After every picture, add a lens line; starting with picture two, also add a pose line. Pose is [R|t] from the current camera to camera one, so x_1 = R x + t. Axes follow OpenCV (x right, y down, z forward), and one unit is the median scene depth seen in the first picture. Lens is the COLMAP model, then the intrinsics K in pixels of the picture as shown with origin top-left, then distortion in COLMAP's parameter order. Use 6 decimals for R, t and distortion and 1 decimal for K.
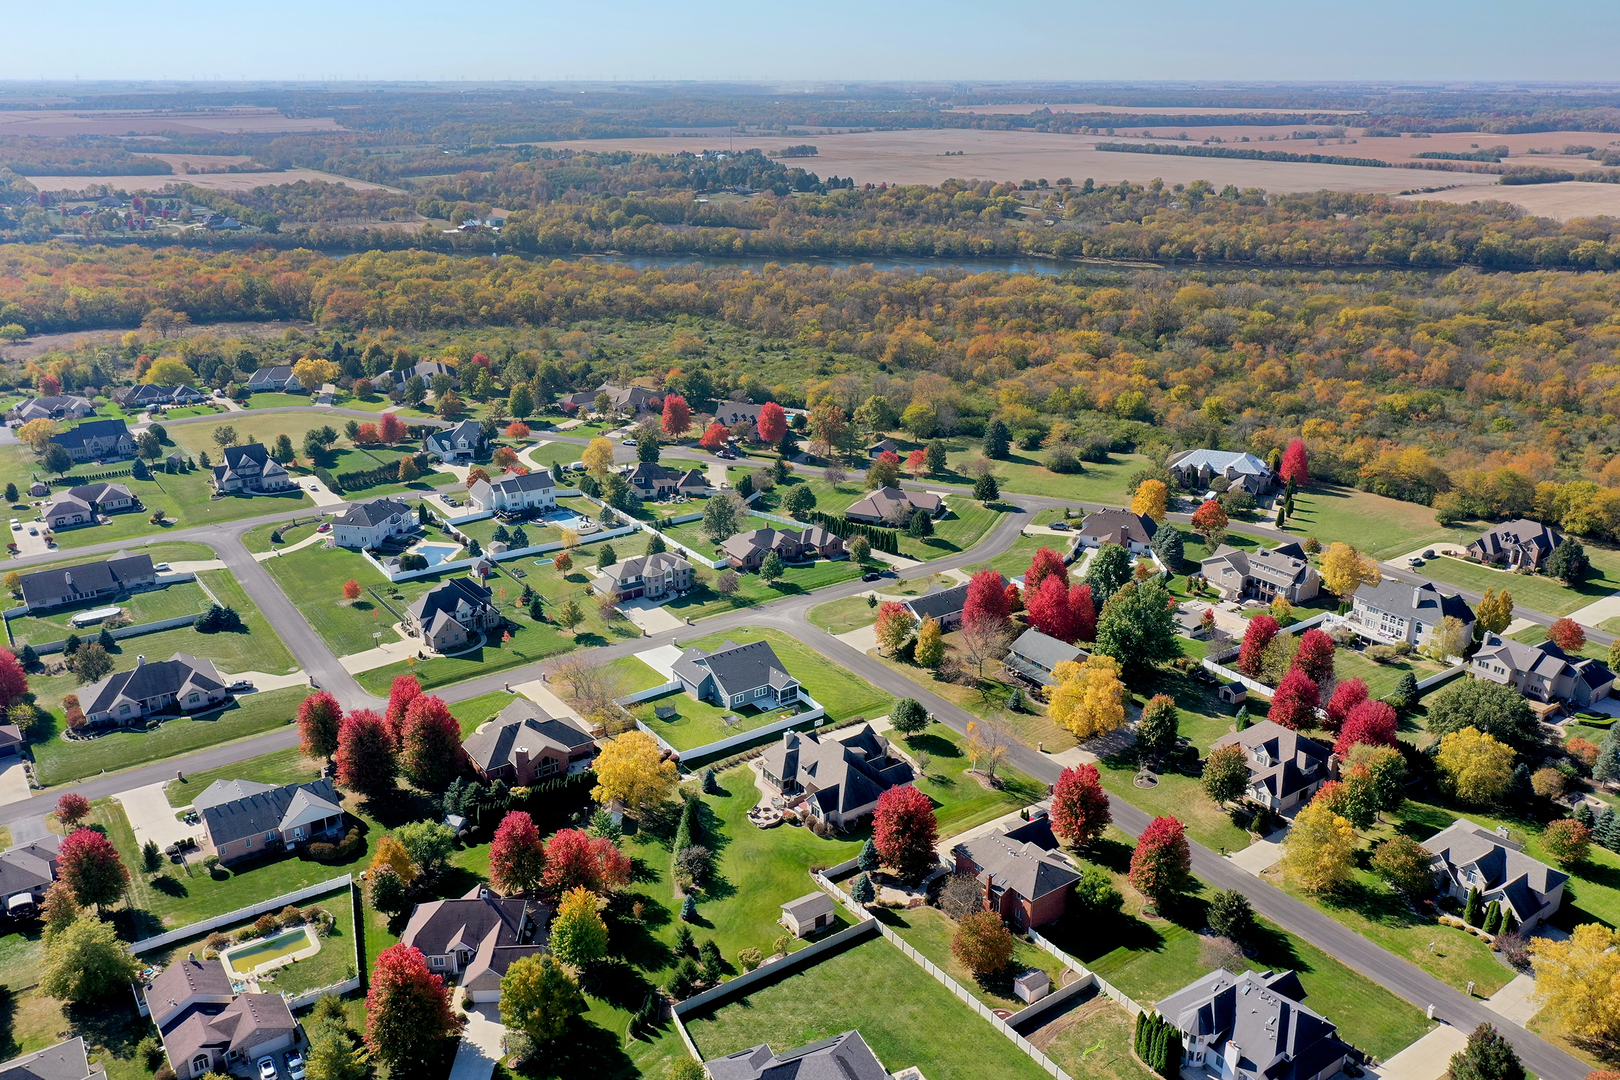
lens RADIAL K [[1295.9, 0, 808.1], [0, 1295.9, 541.3], [0, 0, 1]] dist [0.001860, 0.000883]
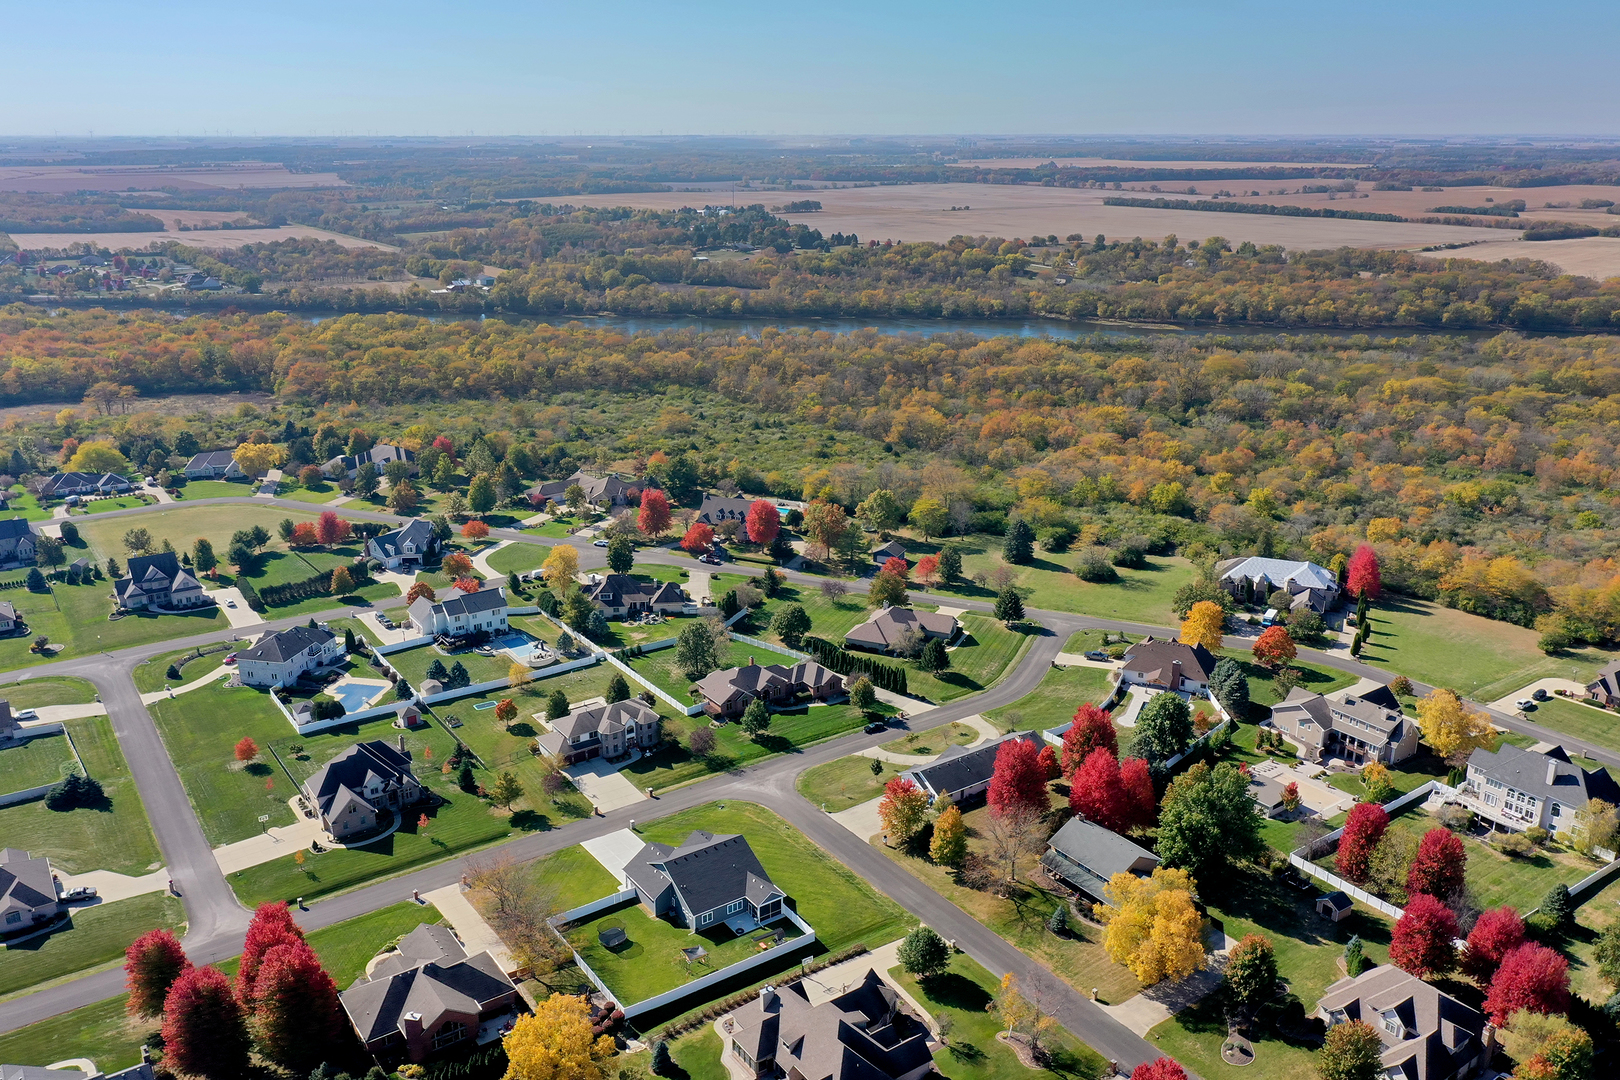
lens RADIAL K [[1295.9, 0, 811.8], [0, 1295.9, 539.0], [0, 0, 1]] dist [0.001860, 0.000883]
pose [[0.999998, -0.001136, -0.001674, 0.006930], [0.001070, 0.999228, -0.039279, -0.045517], [0.001717, 0.039277, 0.999227, 0.122018]]
